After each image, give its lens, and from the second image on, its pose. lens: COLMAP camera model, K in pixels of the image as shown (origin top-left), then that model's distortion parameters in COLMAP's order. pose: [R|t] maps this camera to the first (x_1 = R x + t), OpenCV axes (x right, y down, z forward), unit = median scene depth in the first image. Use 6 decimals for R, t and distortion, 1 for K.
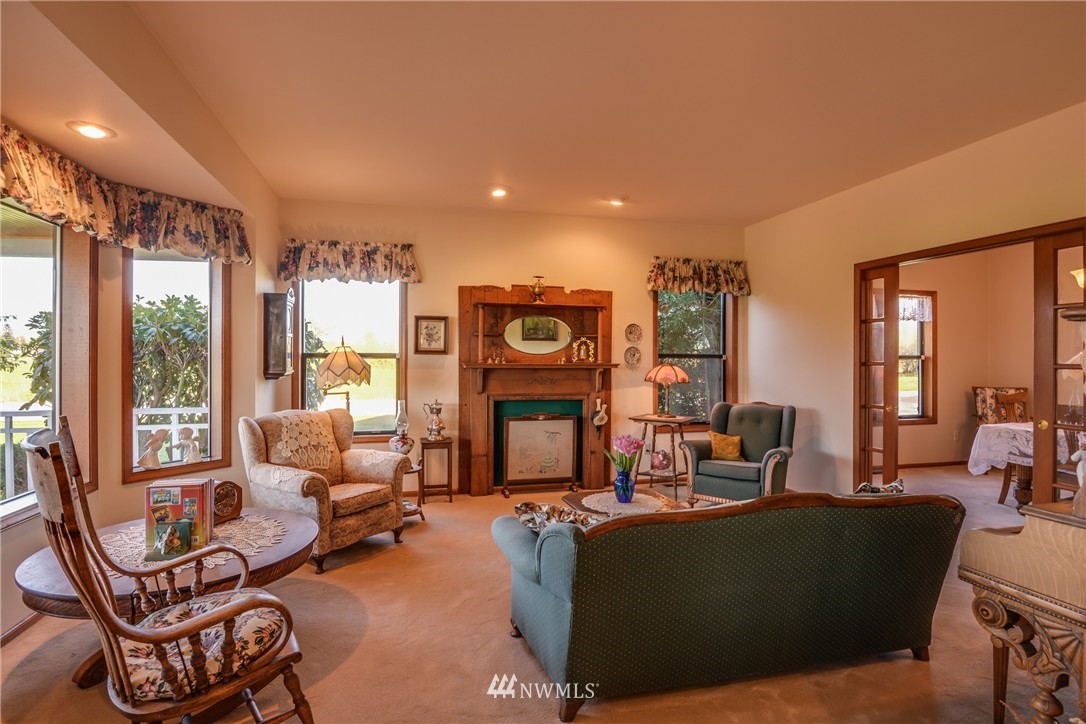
lens RADIAL K [[557.6, 0, 543.0], [0, 557.6, 362.0], [0, 0, 1]] dist [0.000877, -0.021058]
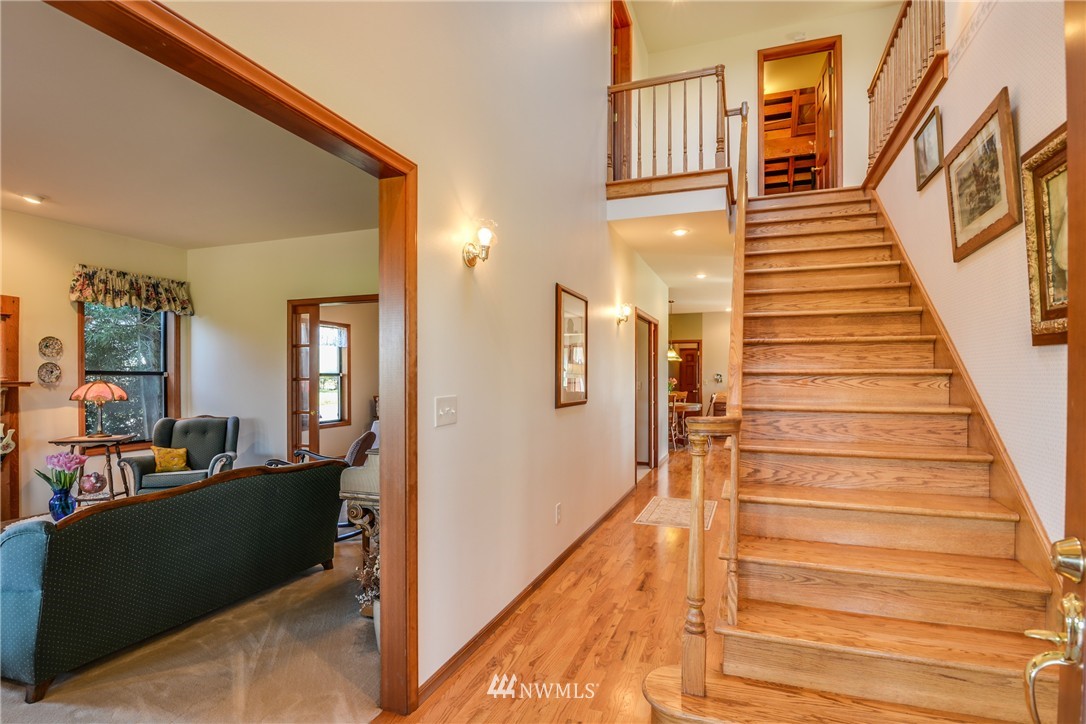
lens RADIAL K [[527.5, 0, 544.8], [0, 527.5, 374.8], [0, 0, 1]] dist [-0.029248, -0.000887]
pose [[0.574893, 0.000104, 0.818229, -0.054747], [0.007447, 0.999958, -0.005360, 0.002553], [-0.818195, 0.009175, 0.574868, -0.114452]]
